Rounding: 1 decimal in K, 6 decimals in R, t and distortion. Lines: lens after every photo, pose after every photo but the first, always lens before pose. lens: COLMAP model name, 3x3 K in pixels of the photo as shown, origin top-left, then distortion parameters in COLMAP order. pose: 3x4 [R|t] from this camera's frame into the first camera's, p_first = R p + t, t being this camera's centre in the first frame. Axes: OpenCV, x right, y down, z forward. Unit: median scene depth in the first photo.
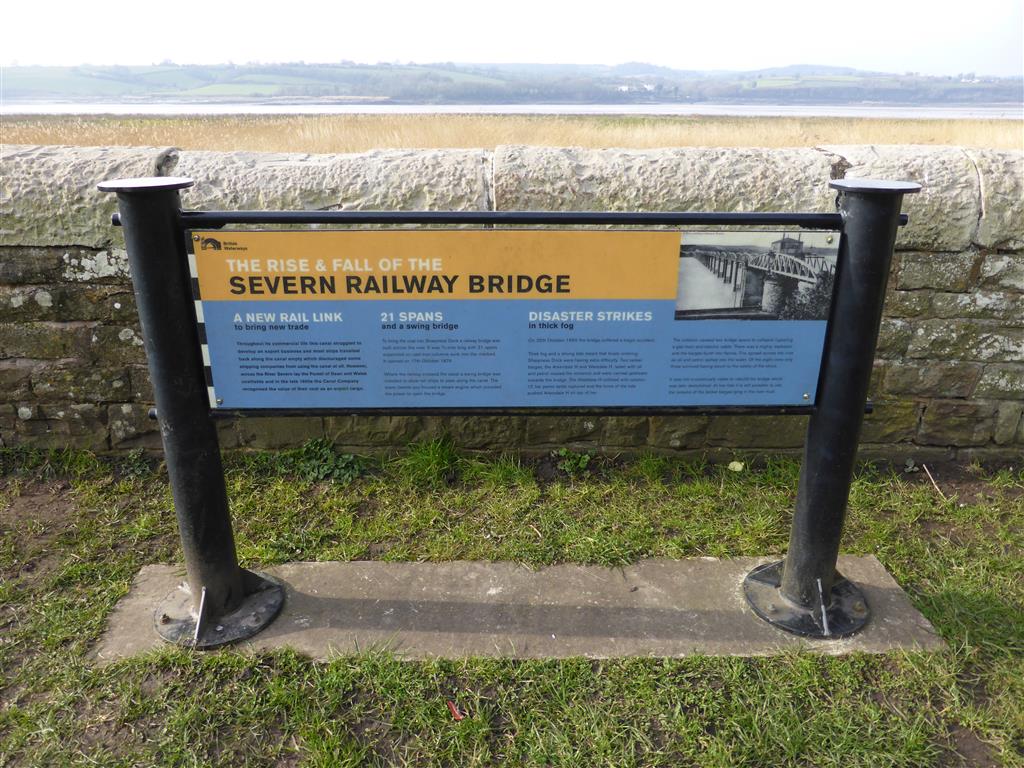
lens RADIAL K [[794.1, 0, 510.6], [0, 794.1, 383.9], [0, 0, 1]] dist [-0.022101, 0.002801]
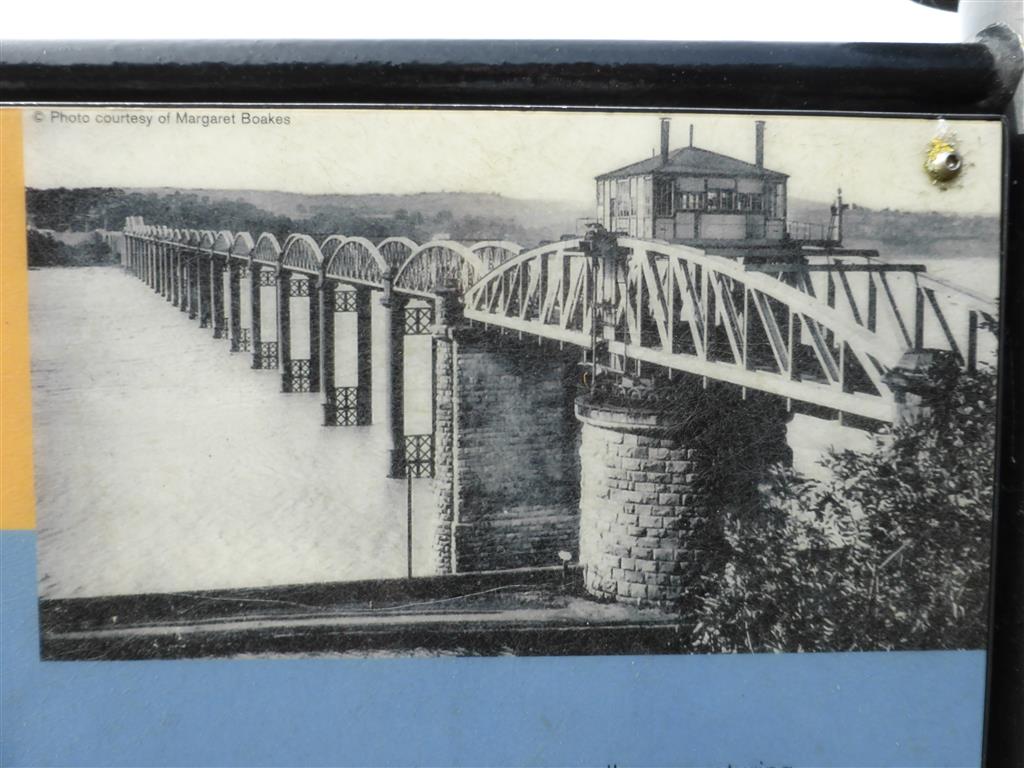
lens RADIAL K [[794.1, 0, 513.0], [0, 794.1, 385.8], [0, 0, 1]] dist [-0.022101, 0.002801]
pose [[0.999884, -0.011178, -0.010330, 0.309097], [0.007524, 0.952985, -0.302925, -0.085549], [0.013231, 0.302812, 0.952958, 0.842145]]
